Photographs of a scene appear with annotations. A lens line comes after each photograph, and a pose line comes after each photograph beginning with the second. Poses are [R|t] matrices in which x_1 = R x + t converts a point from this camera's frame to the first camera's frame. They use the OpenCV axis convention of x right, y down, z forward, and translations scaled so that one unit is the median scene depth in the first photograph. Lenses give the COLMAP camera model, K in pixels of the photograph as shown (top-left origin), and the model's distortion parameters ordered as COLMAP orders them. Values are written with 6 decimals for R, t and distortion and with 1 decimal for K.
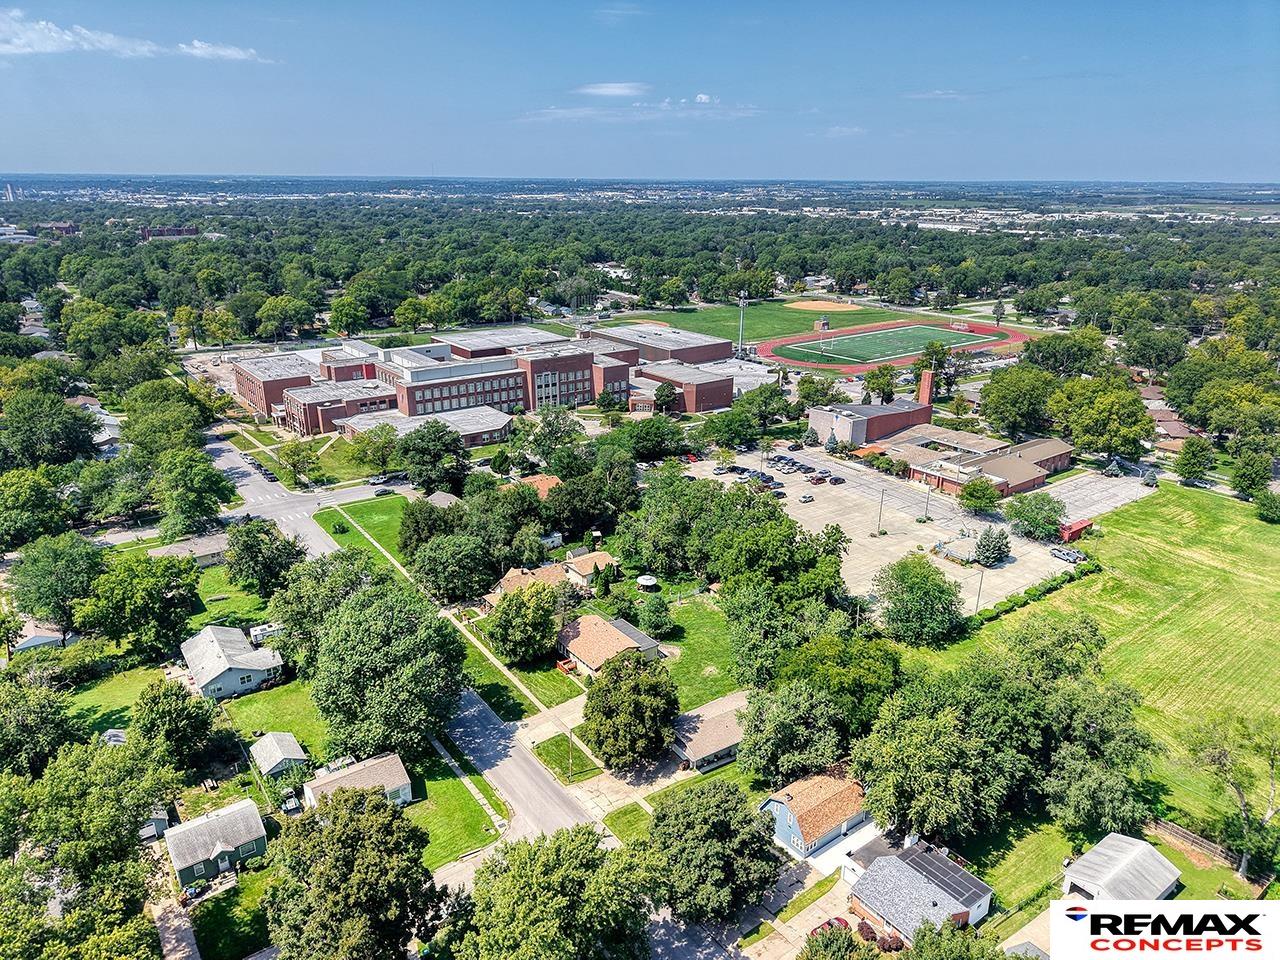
lens RADIAL K [[865.7, 0, 637.4], [0, 865.7, 479.0], [0, 0, 1]] dist [0.016765, -0.014074]
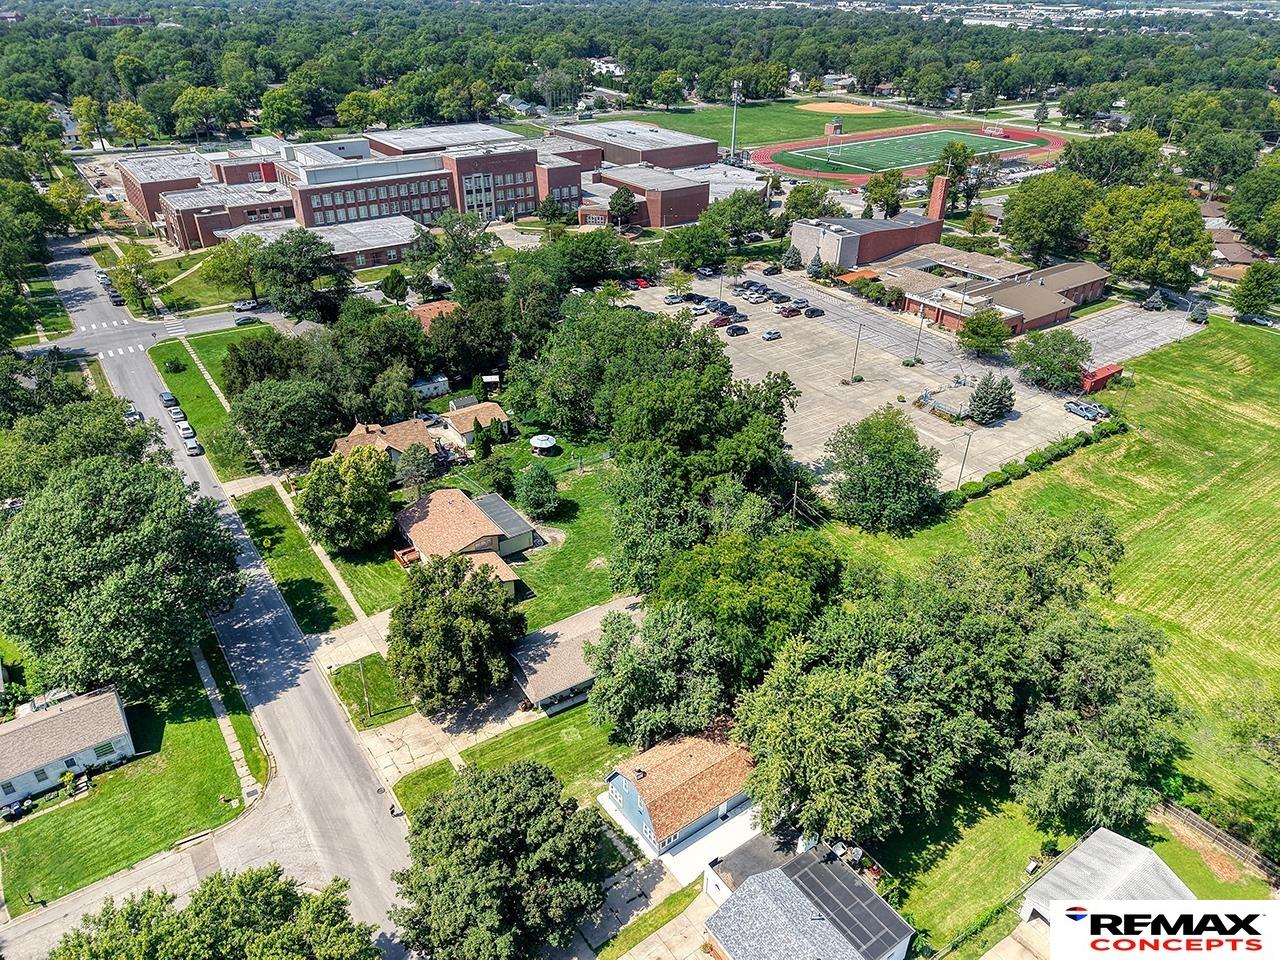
lens RADIAL K [[865.7, 0, 643.4], [0, 865.7, 479.4], [0, 0, 1]] dist [0.016765, -0.014074]
pose [[0.999810, 0.013229, -0.014317, 0.098470], [-0.010205, 0.980998, 0.193752, -0.000164], [0.016608, -0.193569, 0.980946, 0.193810]]
